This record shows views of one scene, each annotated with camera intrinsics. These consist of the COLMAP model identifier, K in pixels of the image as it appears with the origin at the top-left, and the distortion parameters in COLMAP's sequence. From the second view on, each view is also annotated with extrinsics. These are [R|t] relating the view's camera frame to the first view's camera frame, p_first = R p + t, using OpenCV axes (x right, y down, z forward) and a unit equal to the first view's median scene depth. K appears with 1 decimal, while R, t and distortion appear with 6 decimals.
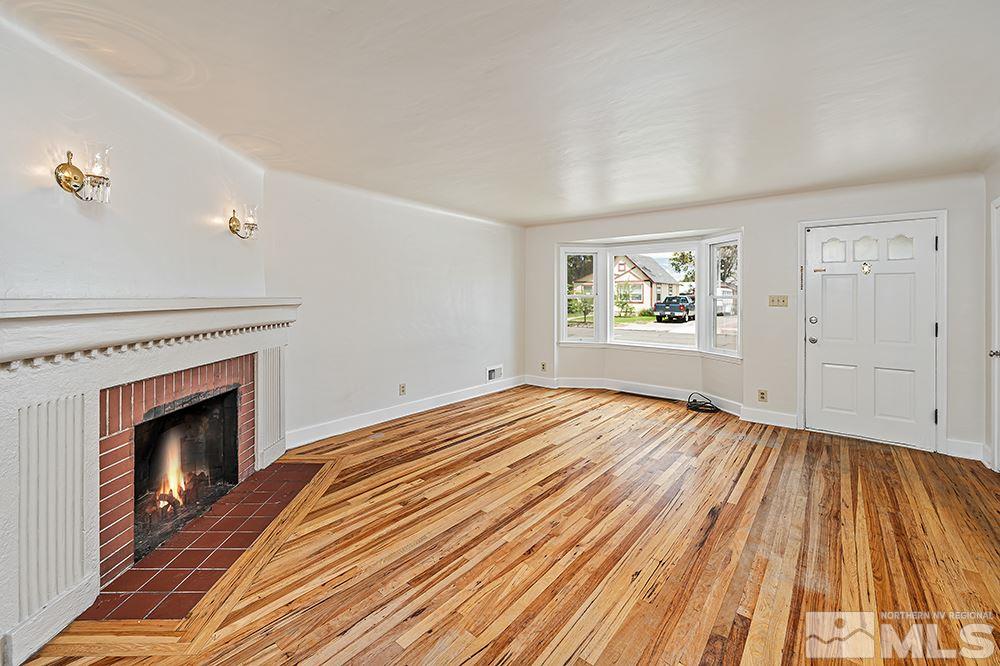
lens RADIAL K [[416.8, 0, 524.0], [0, 416.8, 292.9], [0, 0, 1]] dist [0.000100, -0.000420]
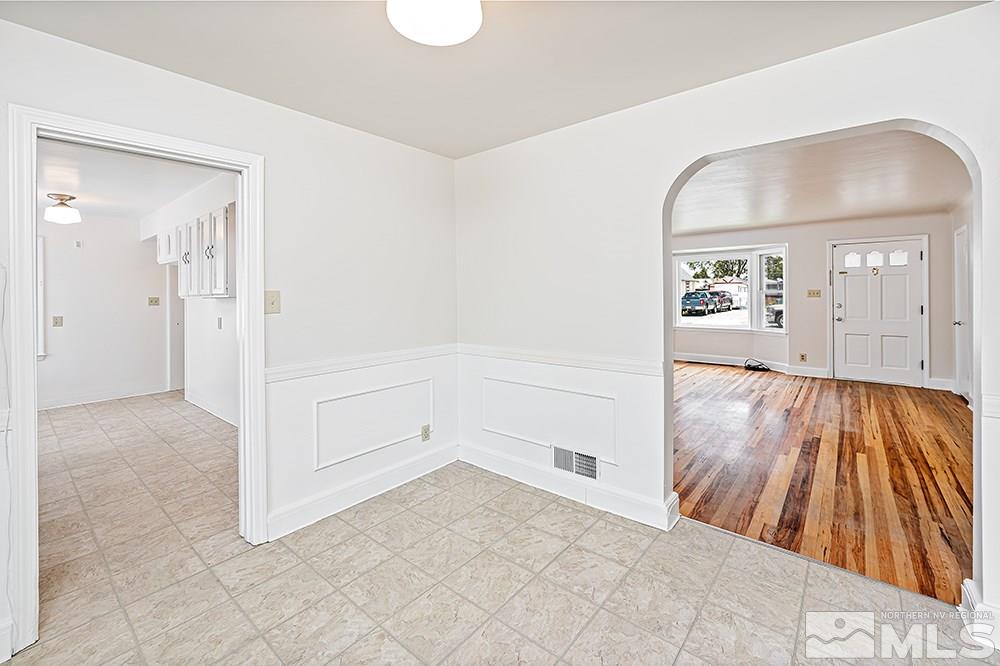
lens RADIAL K [[416.8, 0, 491.1], [0, 416.8, 292.0], [0, 0, 1]] dist [0.000100, -0.000420]
pose [[0.998121, -0.013345, -0.059802, -0.483422], [0.013477, 0.999908, 0.001798, -0.005540], [0.059773, -0.002600, 0.998209, -0.597063]]
